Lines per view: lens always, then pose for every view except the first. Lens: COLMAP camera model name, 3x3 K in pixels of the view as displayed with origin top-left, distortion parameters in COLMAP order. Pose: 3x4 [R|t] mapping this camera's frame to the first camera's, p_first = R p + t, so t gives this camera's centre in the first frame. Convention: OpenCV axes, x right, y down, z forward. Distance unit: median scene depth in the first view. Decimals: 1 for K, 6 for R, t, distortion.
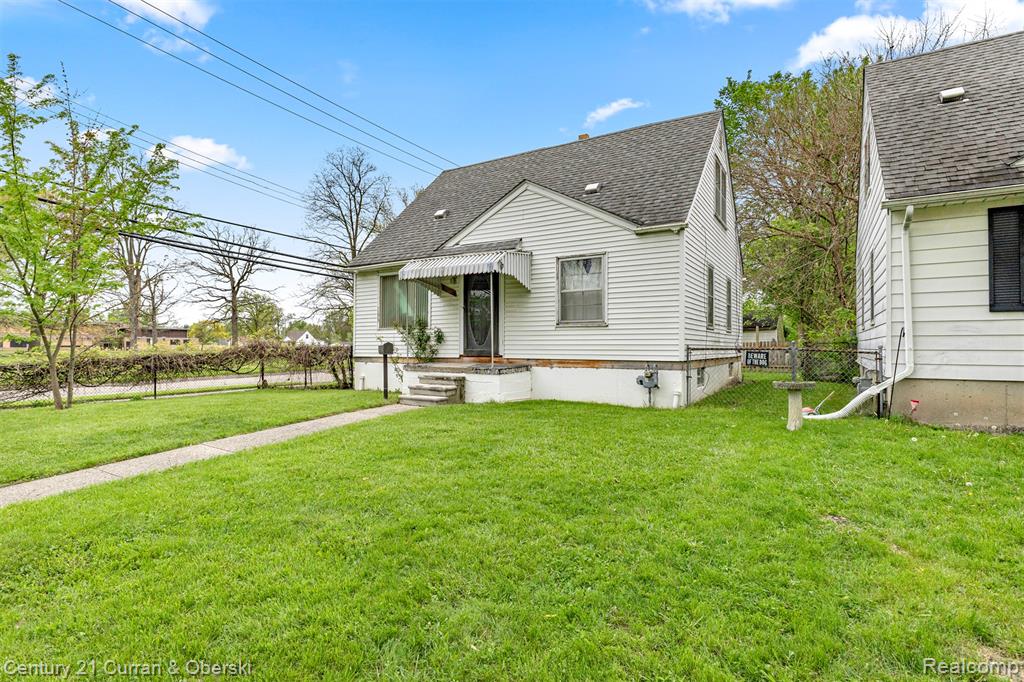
lens RADIAL K [[510.8, 0, 509.4], [0, 510.8, 341.3], [0, 0, 1]] dist [-0.001950, 0.000054]
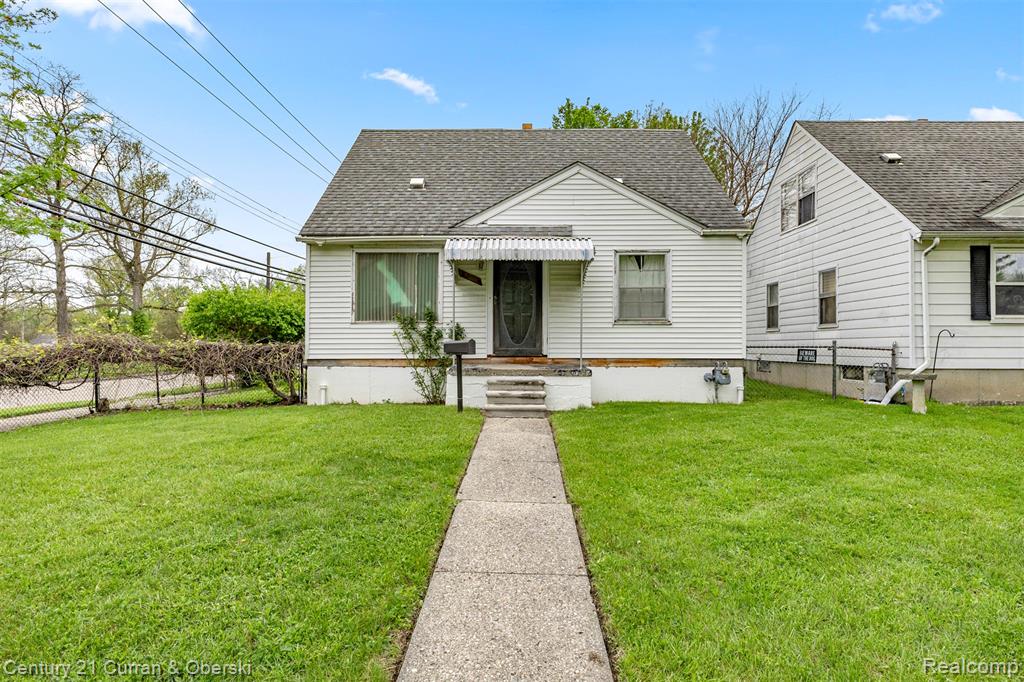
lens RADIAL K [[510.8, 0, 511.5], [0, 510.8, 344.4], [0, 0, 1]] dist [-0.001950, 0.000054]
pose [[0.859129, 0.000289, 0.511760, -0.552107], [-0.004350, 0.999968, 0.006738, 0.003665], [-0.511741, -0.008015, 0.859102, 0.284256]]
